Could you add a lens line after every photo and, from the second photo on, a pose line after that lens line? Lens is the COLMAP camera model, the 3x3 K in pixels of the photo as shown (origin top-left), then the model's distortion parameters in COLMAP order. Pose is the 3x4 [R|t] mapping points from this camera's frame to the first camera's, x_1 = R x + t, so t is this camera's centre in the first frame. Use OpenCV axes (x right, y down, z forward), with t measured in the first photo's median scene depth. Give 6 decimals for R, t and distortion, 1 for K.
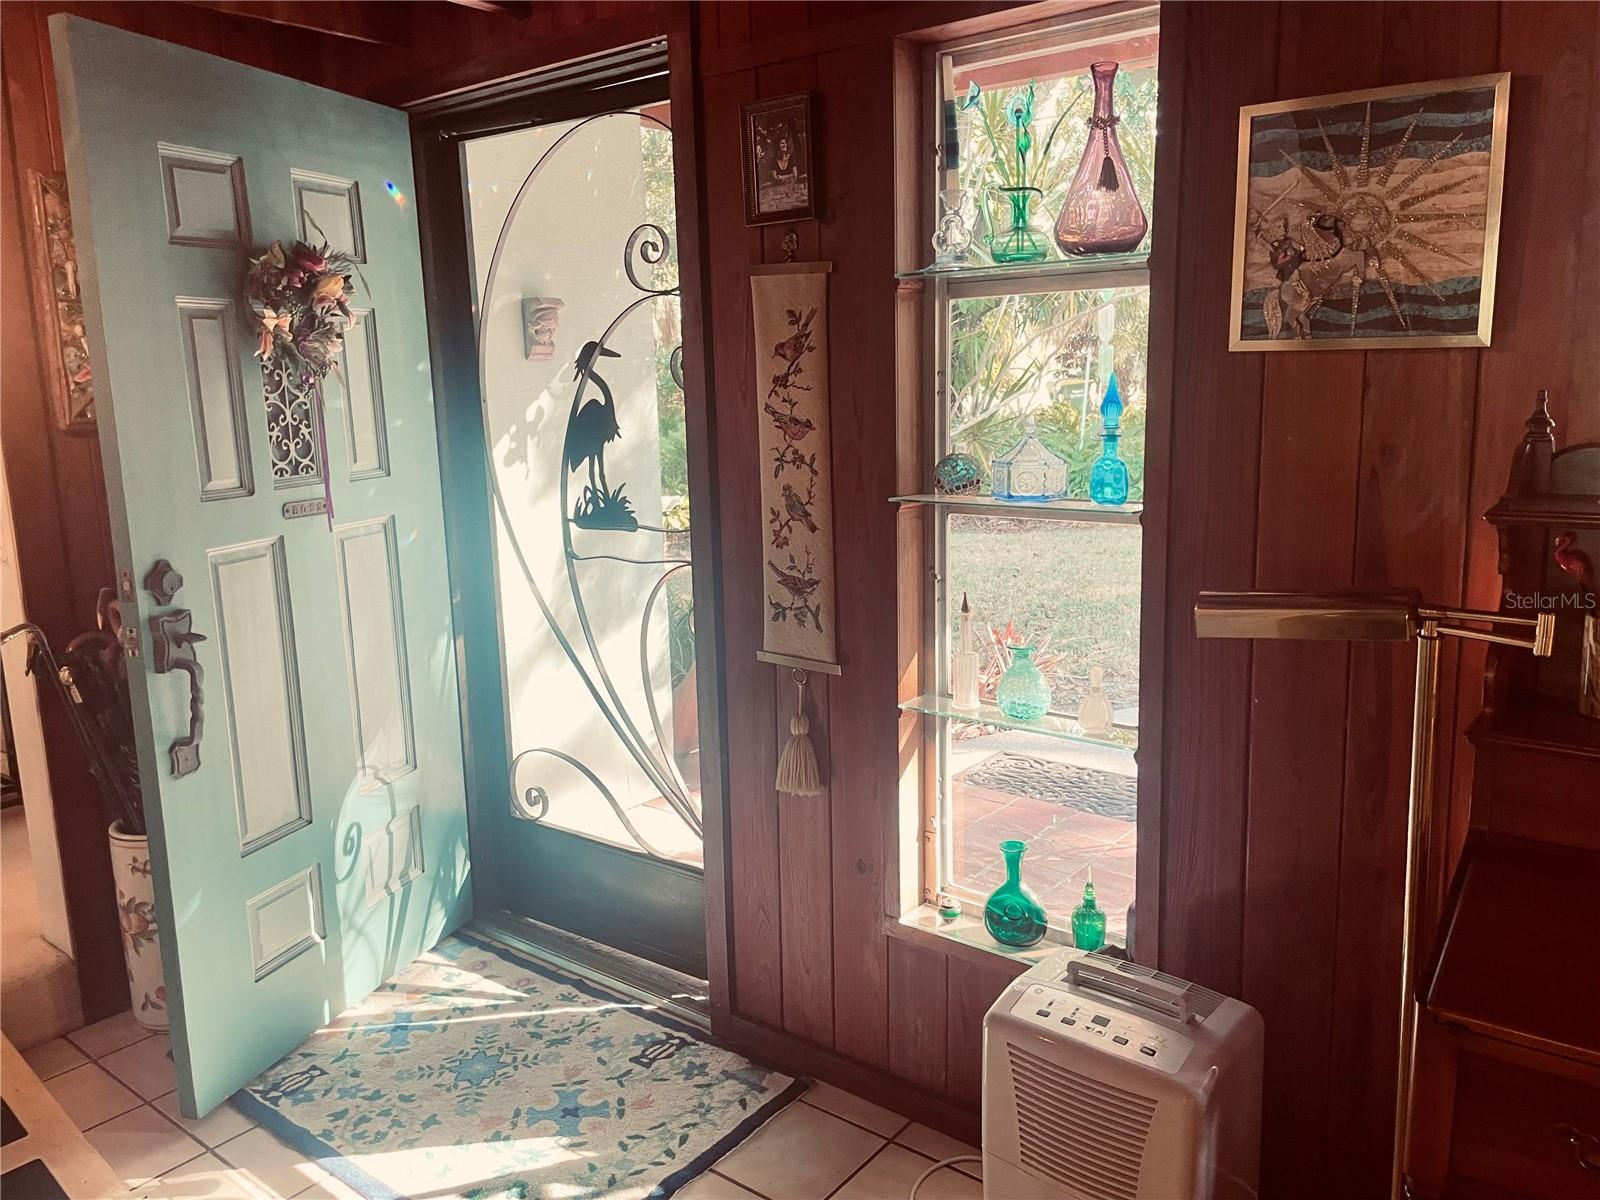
lens RADIAL K [[1245.6, 0, 797.3], [0, 1245.6, 580.1], [0, 0, 1]] dist [0.086099, -0.012752]
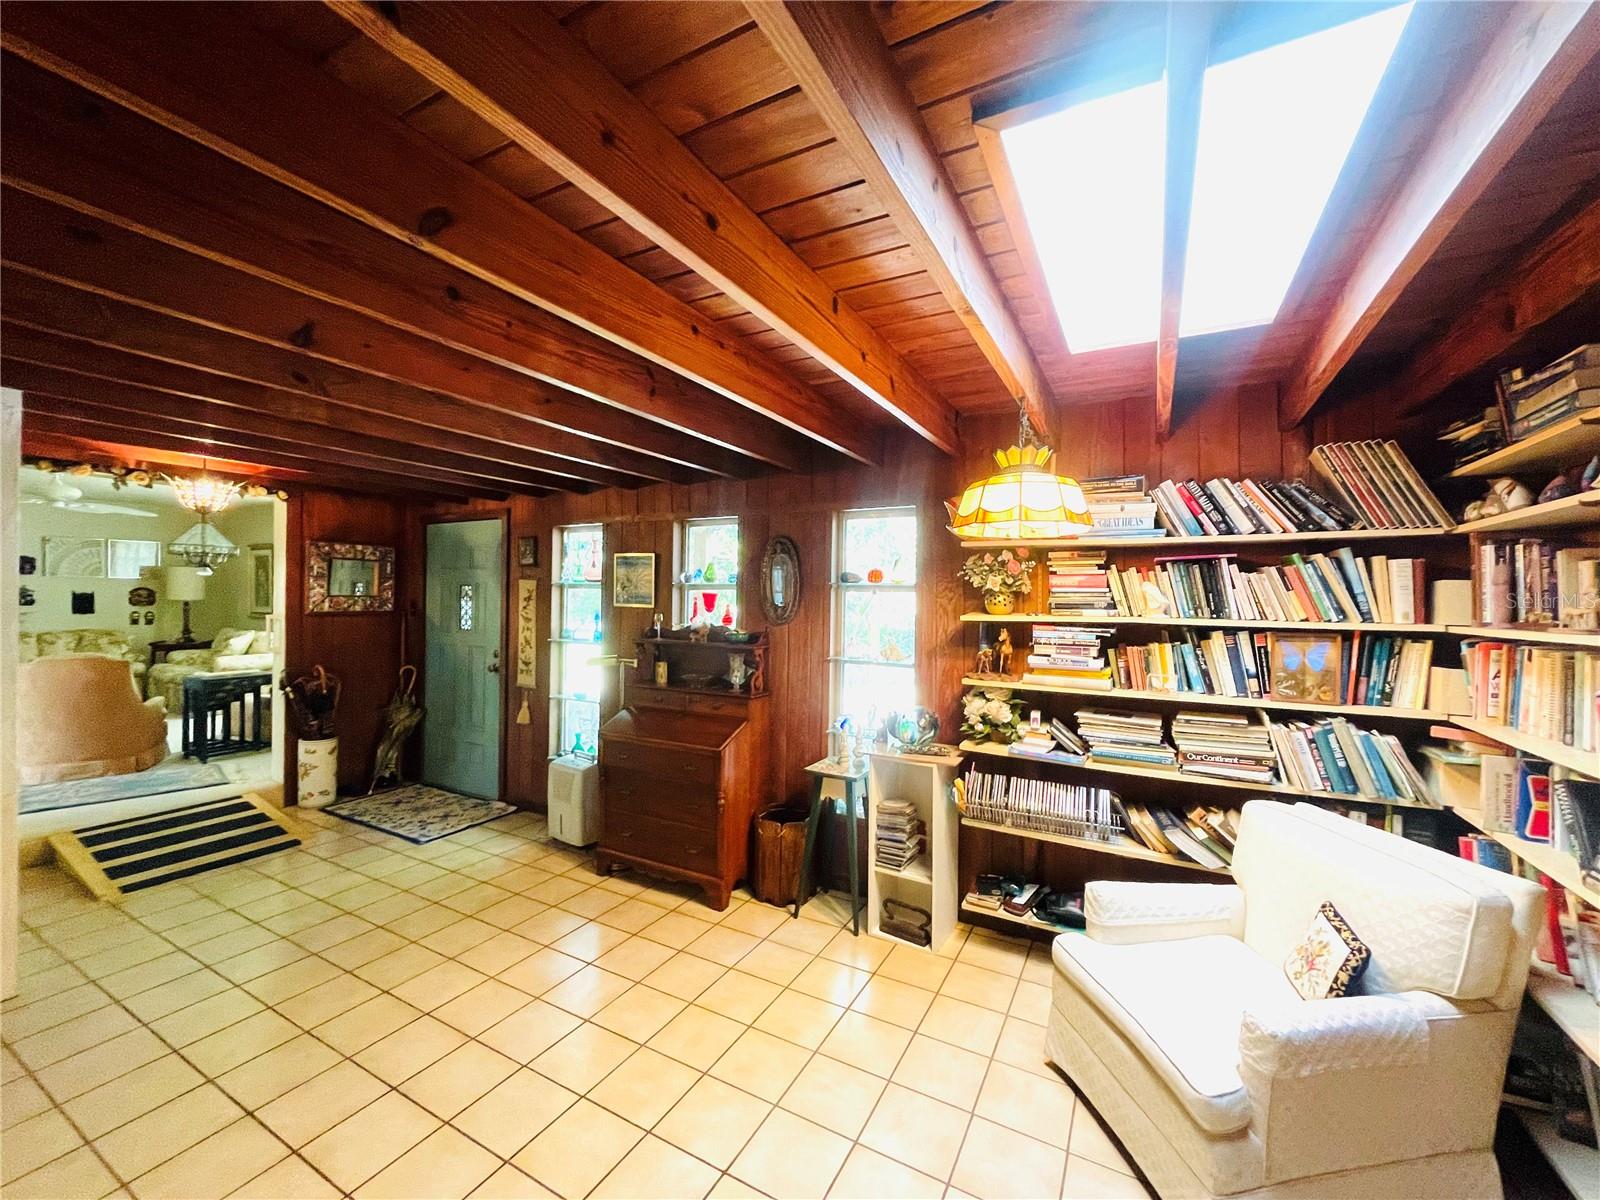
lens RADIAL K [[640.3, 0, 798.7], [0, 640.3, 597.7], [0, 0, 1]] dist [-0.003613, 0.000573]
pose [[0.984523, 0.040859, 0.170425, 0.472320], [-0.010789, 0.984728, -0.173763, 0.135660], [-0.174922, 0.169235, 0.969929, -1.015441]]
